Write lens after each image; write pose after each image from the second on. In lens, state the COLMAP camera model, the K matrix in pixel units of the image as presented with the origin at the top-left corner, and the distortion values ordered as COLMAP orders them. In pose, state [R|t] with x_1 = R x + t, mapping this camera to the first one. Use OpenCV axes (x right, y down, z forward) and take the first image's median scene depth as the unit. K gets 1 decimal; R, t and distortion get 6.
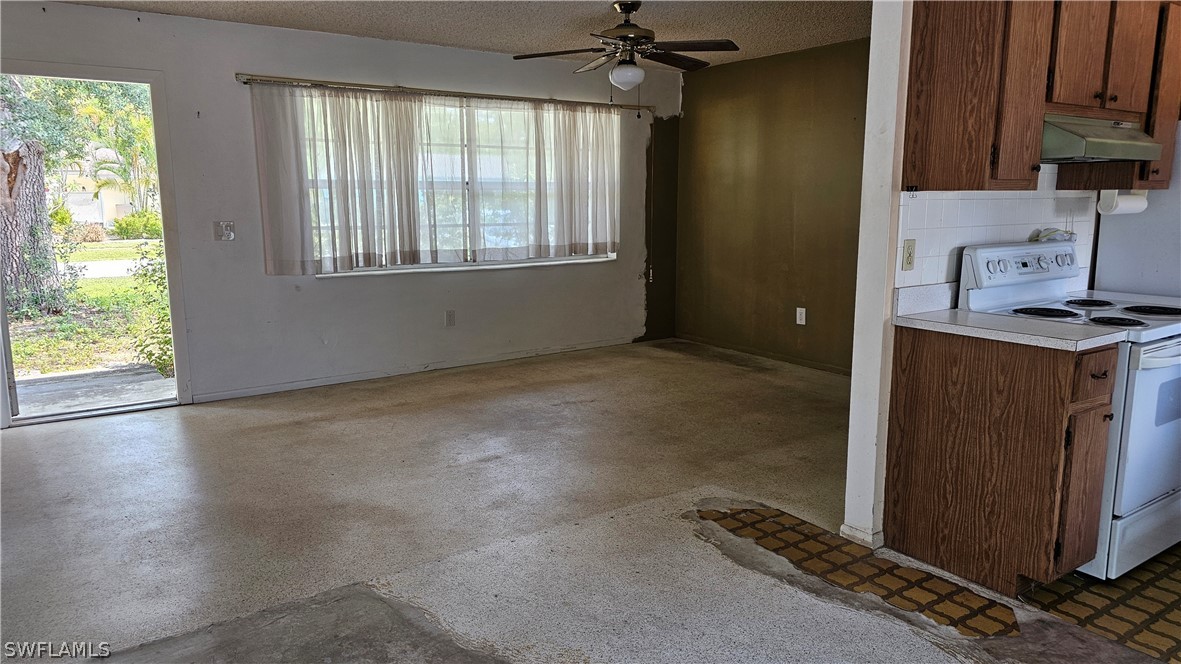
lens RADIAL K [[785.1, 0, 593.3], [0, 785.1, 325.7], [0, 0, 1]] dist [0.063630, -0.117229]
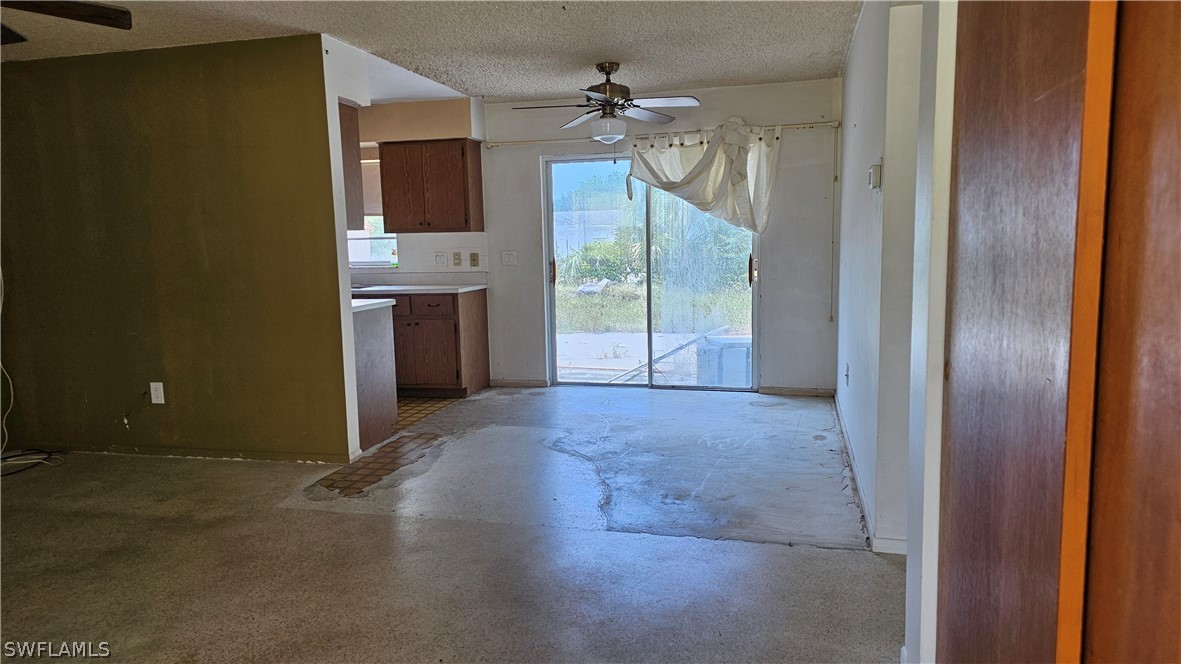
lens RADIAL K [[788.7, 0, 590.5], [0, 788.7, 332.0], [0, 0, 1]] dist [0.048757, -0.067829]
pose [[-0.654112, -0.075890, 0.752581, -0.986802], [0.146076, 0.963550, 0.224127, -0.214672], [-0.742159, 0.256538, -0.619184, 1.414394]]
